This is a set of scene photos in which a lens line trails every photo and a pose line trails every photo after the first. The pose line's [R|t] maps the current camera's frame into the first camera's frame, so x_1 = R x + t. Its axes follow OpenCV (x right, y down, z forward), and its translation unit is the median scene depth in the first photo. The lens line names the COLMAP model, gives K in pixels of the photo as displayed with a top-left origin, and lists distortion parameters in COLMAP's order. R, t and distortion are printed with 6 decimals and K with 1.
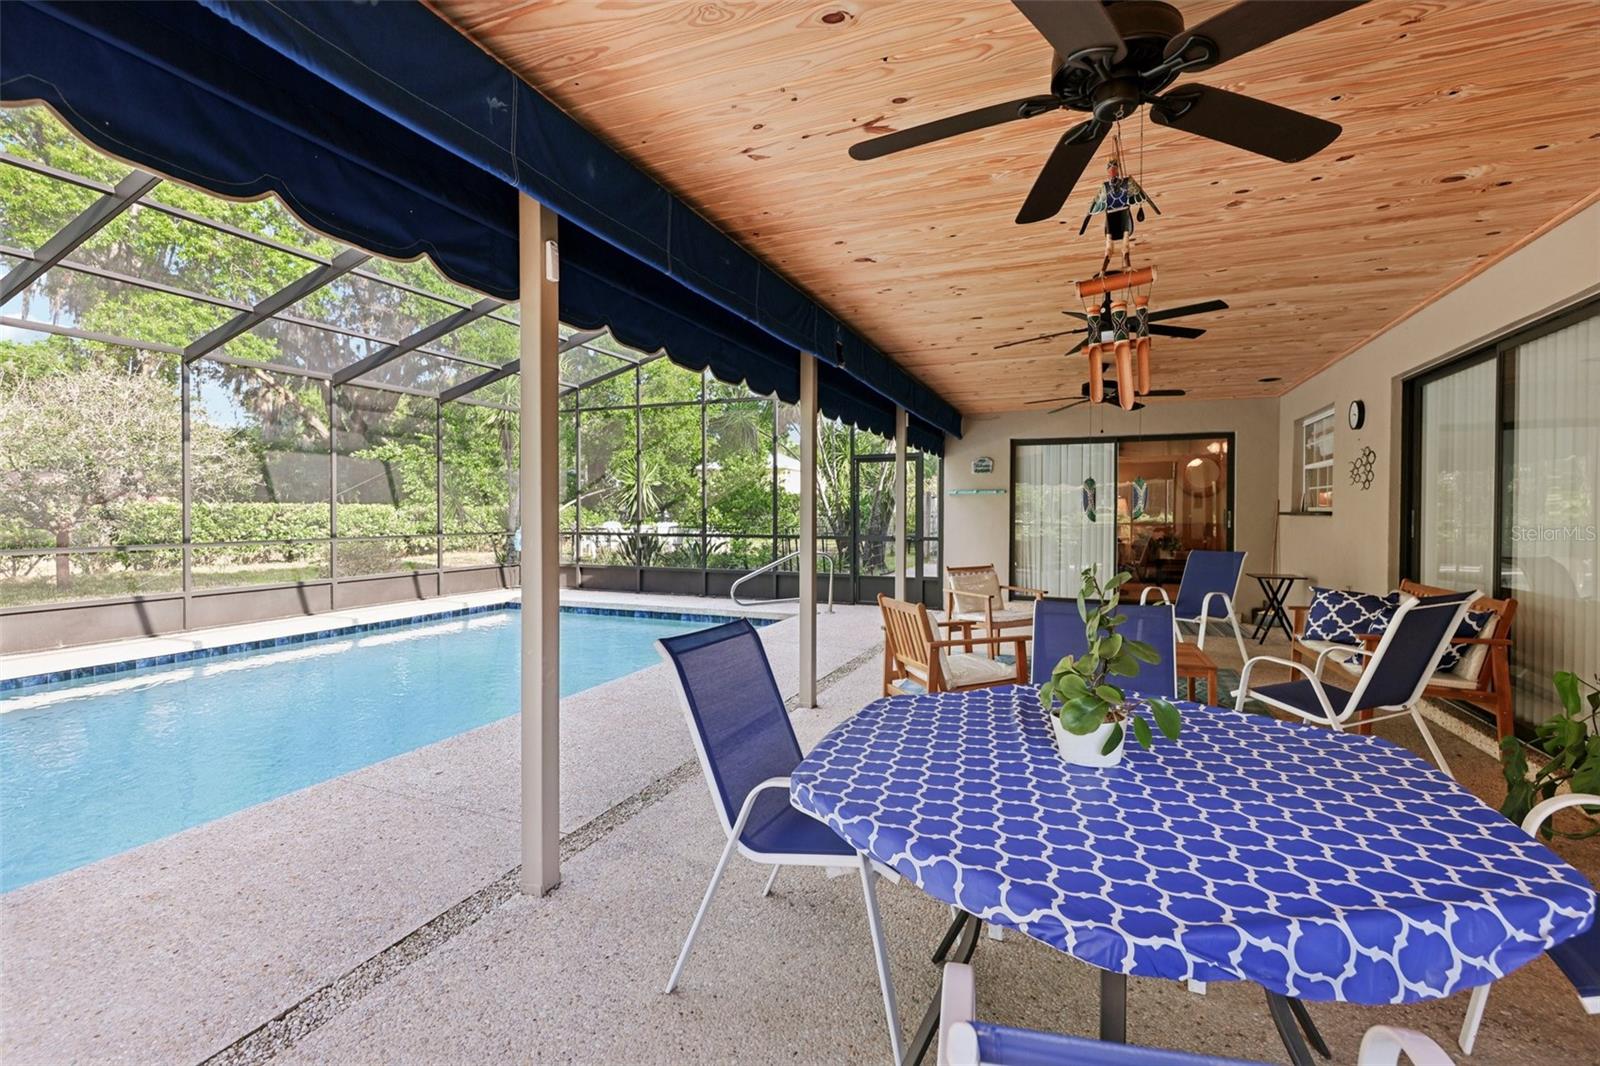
lens RADIAL K [[717.0, 0, 803.1], [0, 717.0, 529.5], [0, 0, 1]] dist [-0.000736, -0.000029]
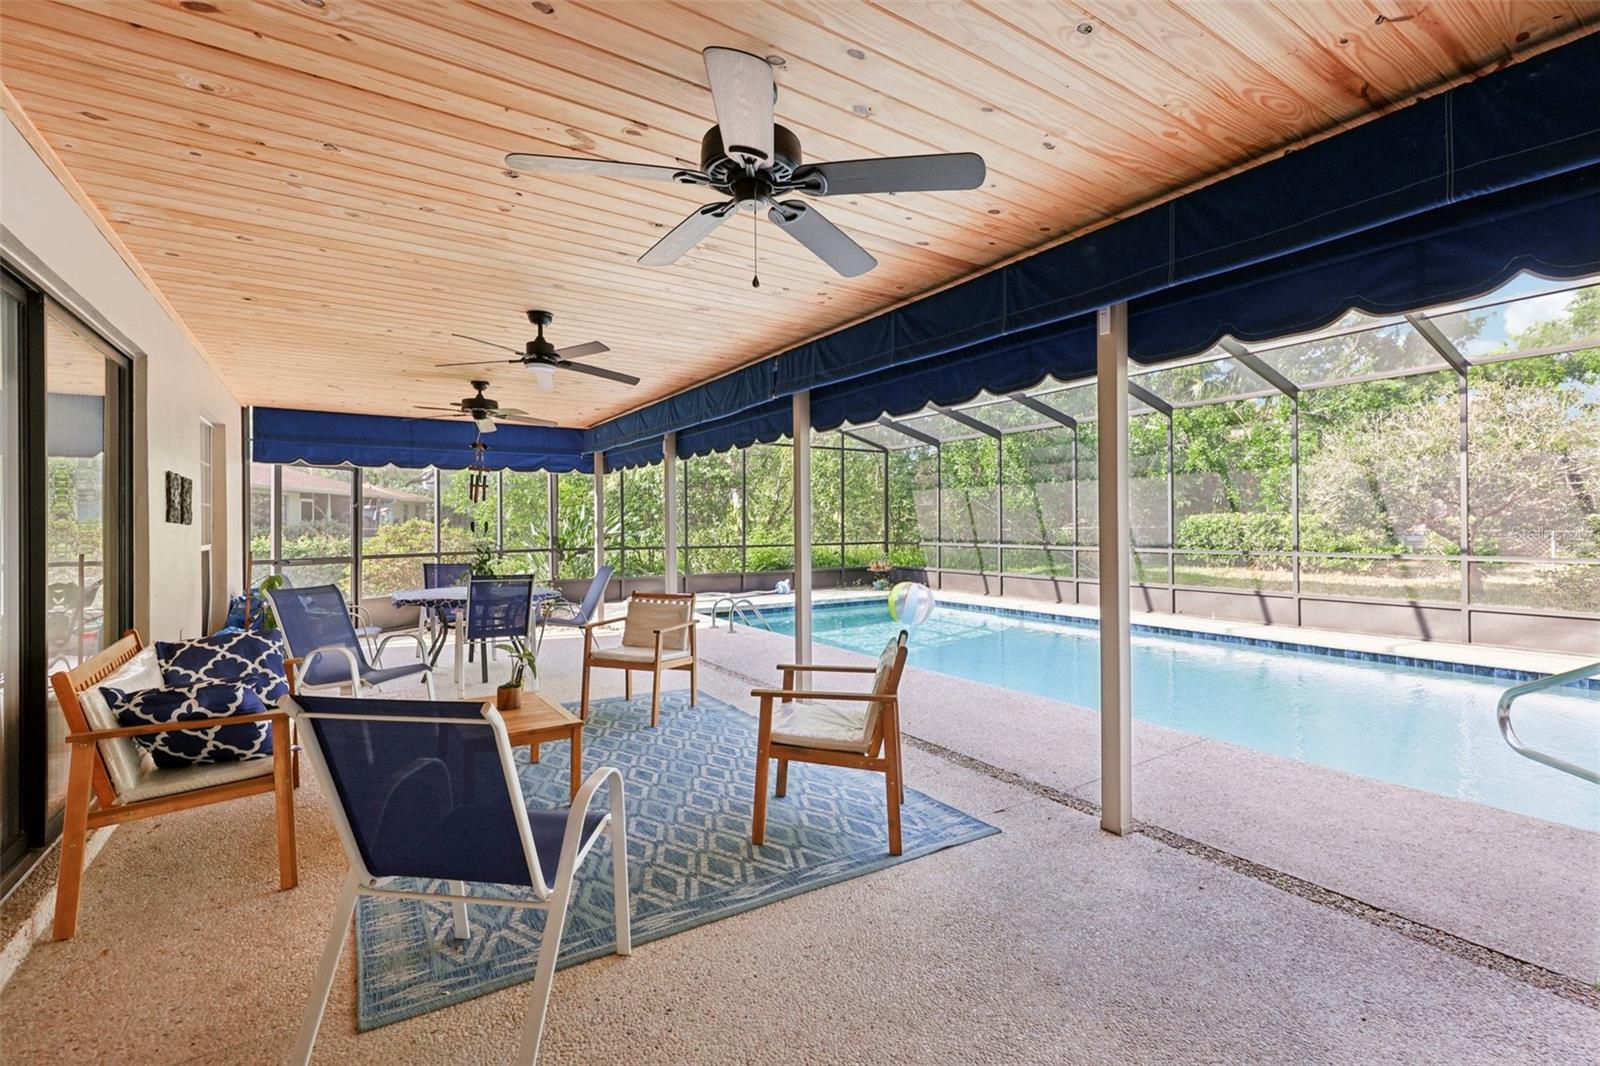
lens RADIAL K [[717.0, 0, 804.0], [0, 717.0, 526.3], [0, 0, 1]] dist [-0.000736, -0.000029]
pose [[-0.577769, 0.007393, -0.816167, 0.723985], [-0.002136, 0.999942, 0.010569, -0.044297], [0.816198, 0.007850, -0.577719, 1.335644]]
